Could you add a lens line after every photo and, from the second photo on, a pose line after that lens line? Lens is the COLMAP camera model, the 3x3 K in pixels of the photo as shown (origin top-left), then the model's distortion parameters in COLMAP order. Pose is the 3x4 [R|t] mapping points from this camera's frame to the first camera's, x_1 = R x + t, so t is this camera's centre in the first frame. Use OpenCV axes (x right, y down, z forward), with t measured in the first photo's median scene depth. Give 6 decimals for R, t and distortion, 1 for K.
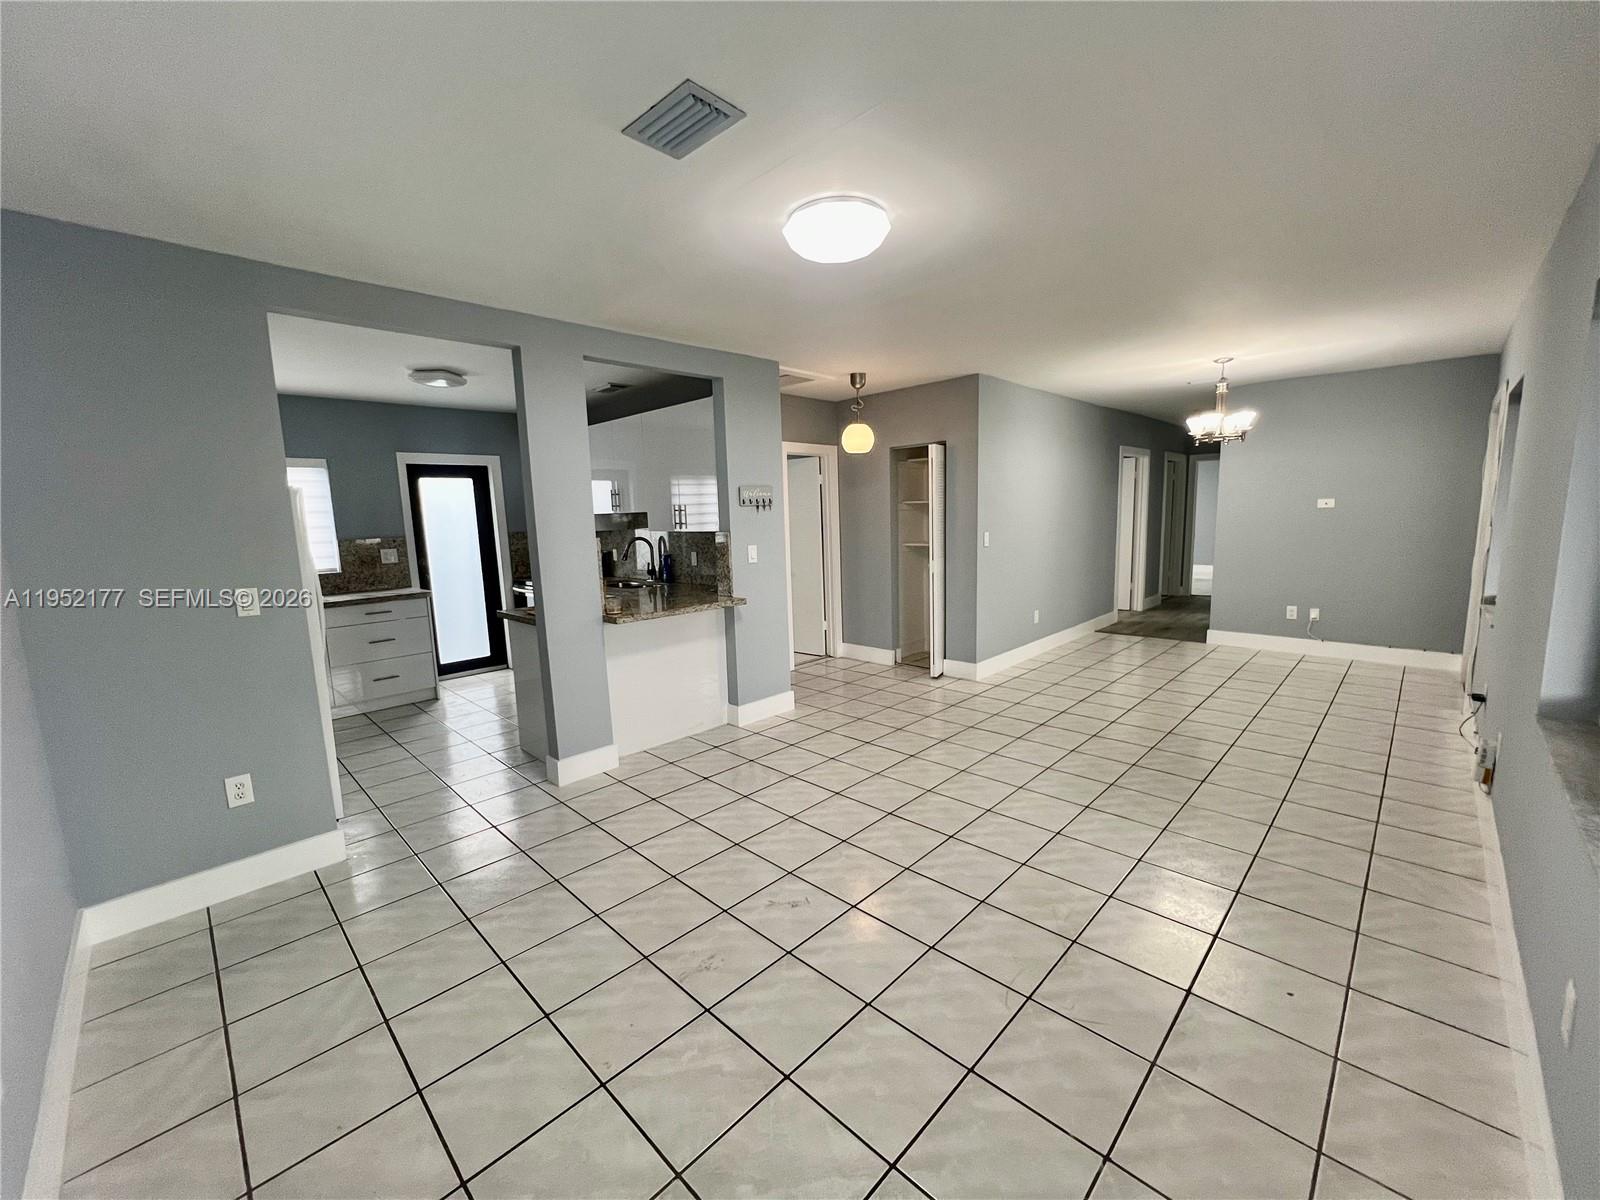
lens RADIAL K [[642.5, 0, 800.0], [0, 642.5, 600.0], [0, 0, 1]] dist [0.033559, -0.000182]
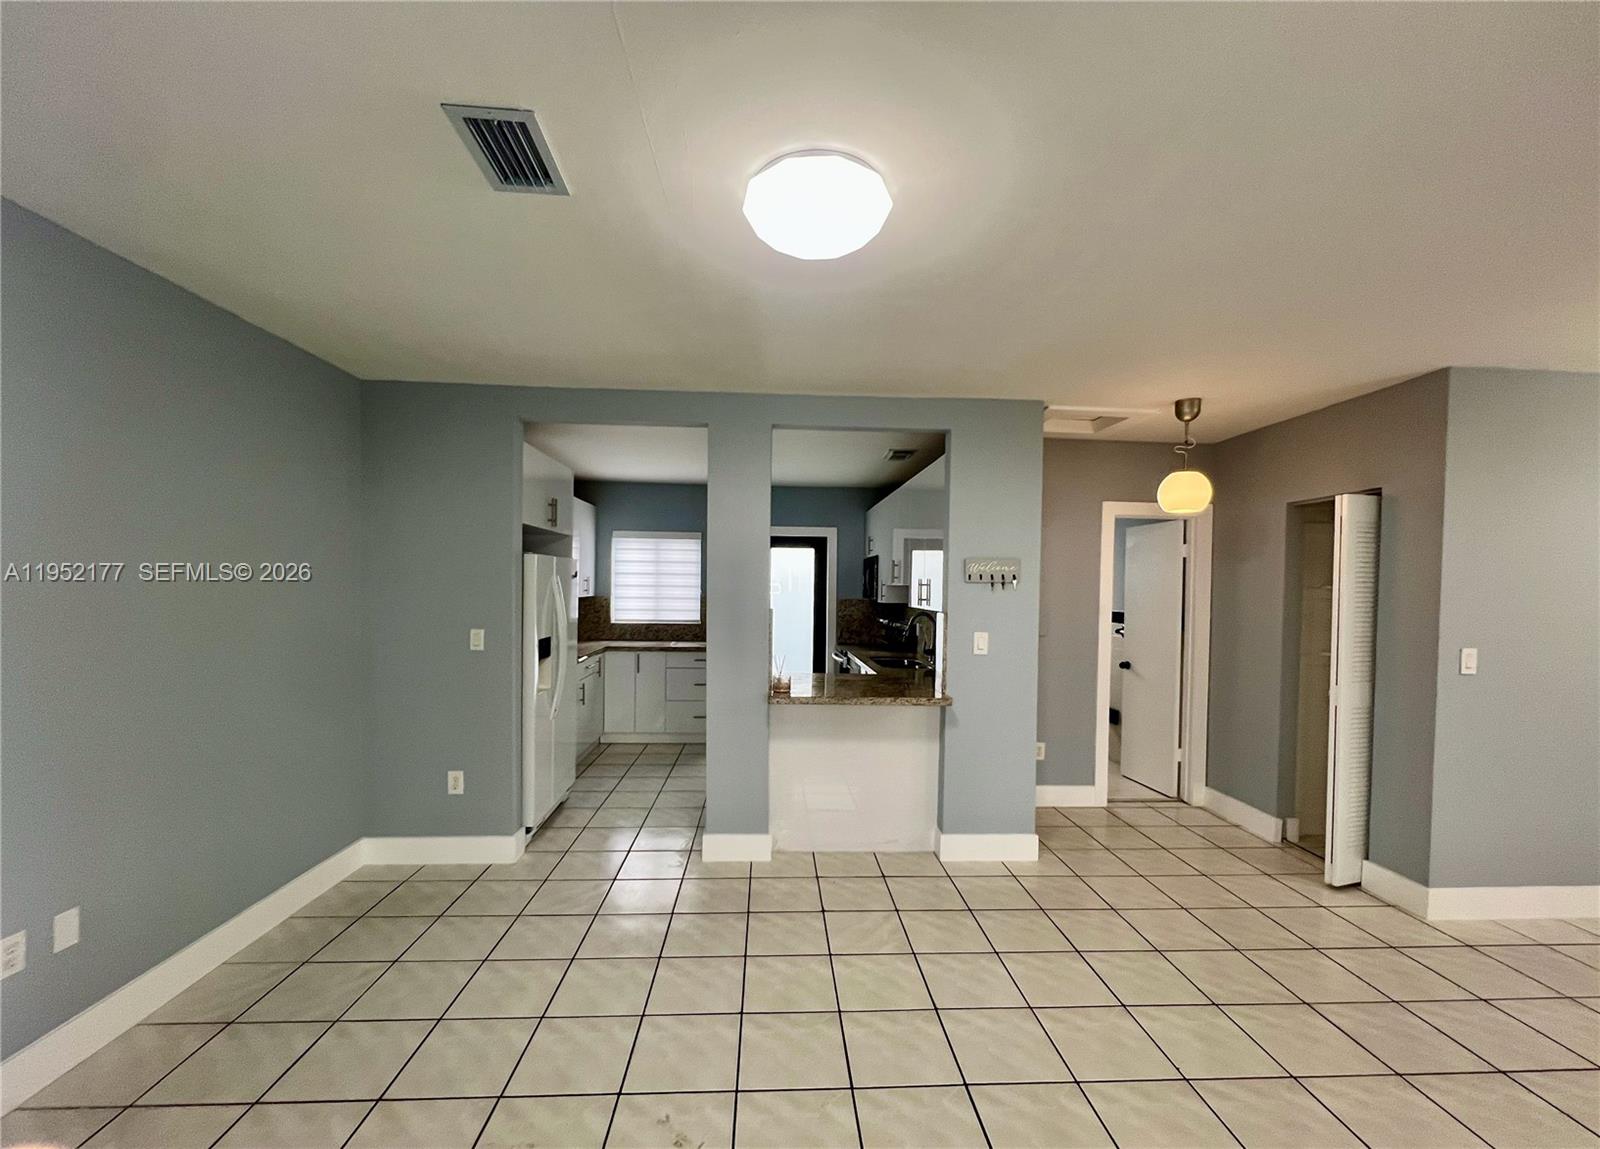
lens RADIAL K [[641.1, 0, 799.2], [0, 641.1, 607.1], [0, 0, 1]] dist [0.000225, 0.003832]
pose [[0.738973, 0.066687, -0.670426, 0.256231], [-0.130425, 0.990425, -0.045242, -0.046484], [0.660990, 0.120873, 0.740596, 0.244125]]
